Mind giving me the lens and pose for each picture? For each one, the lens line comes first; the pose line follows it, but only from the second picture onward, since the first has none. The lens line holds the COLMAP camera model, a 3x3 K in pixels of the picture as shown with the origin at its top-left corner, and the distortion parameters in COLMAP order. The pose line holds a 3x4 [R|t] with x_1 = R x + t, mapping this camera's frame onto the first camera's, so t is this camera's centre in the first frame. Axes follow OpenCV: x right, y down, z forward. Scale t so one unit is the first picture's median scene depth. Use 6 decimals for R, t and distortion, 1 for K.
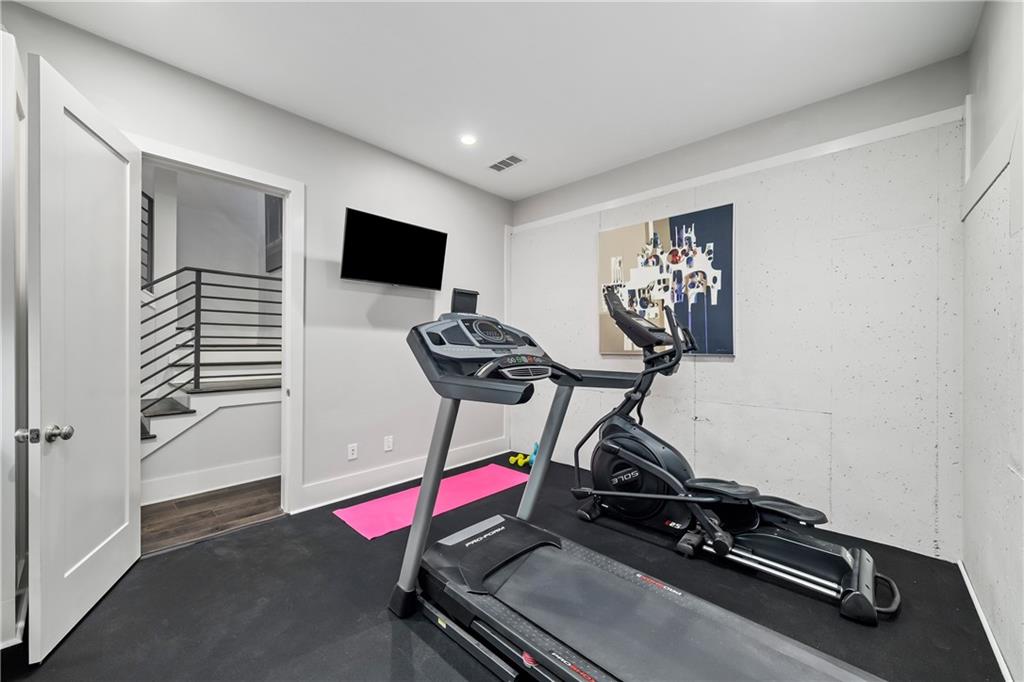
lens RADIAL K [[419.9, 0, 512.0], [0, 419.9, 341.0], [0, 0, 1]] dist [-0.002074, -0.000188]
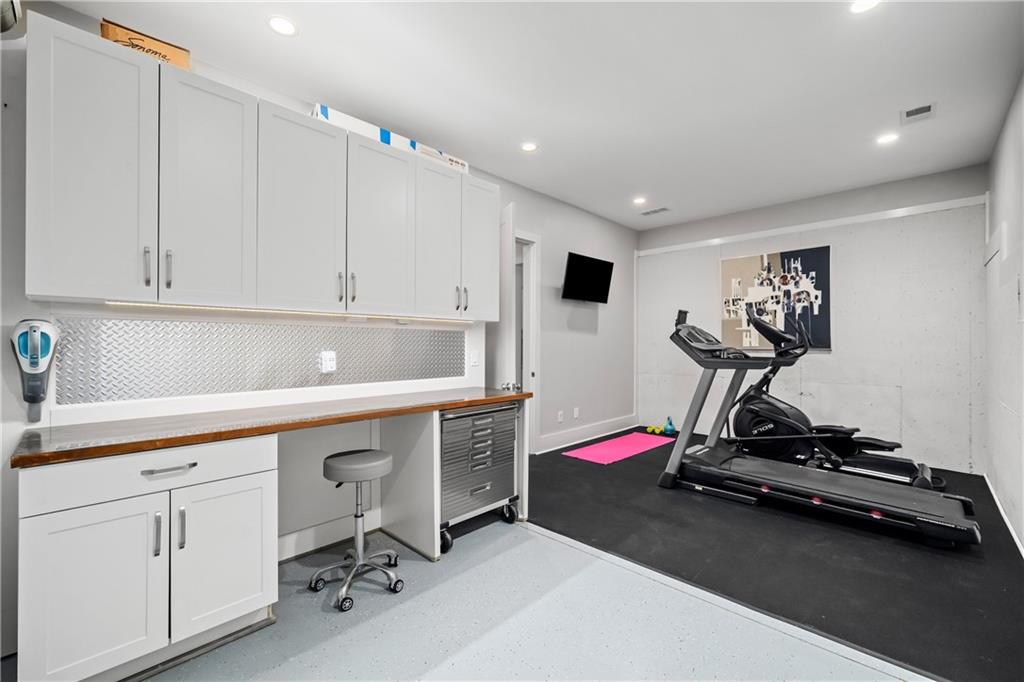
lens RADIAL K [[451.2, 0, 512.0], [0, 451.2, 341.0], [0, 0, 1]] dist [-0.002037, -0.000272]
pose [[0.999520, -0.004807, -0.030614, -0.506106], [0.004802, 0.999988, -0.000212, 0.001139], [0.030614, 0.000064, 0.999531, -0.572745]]
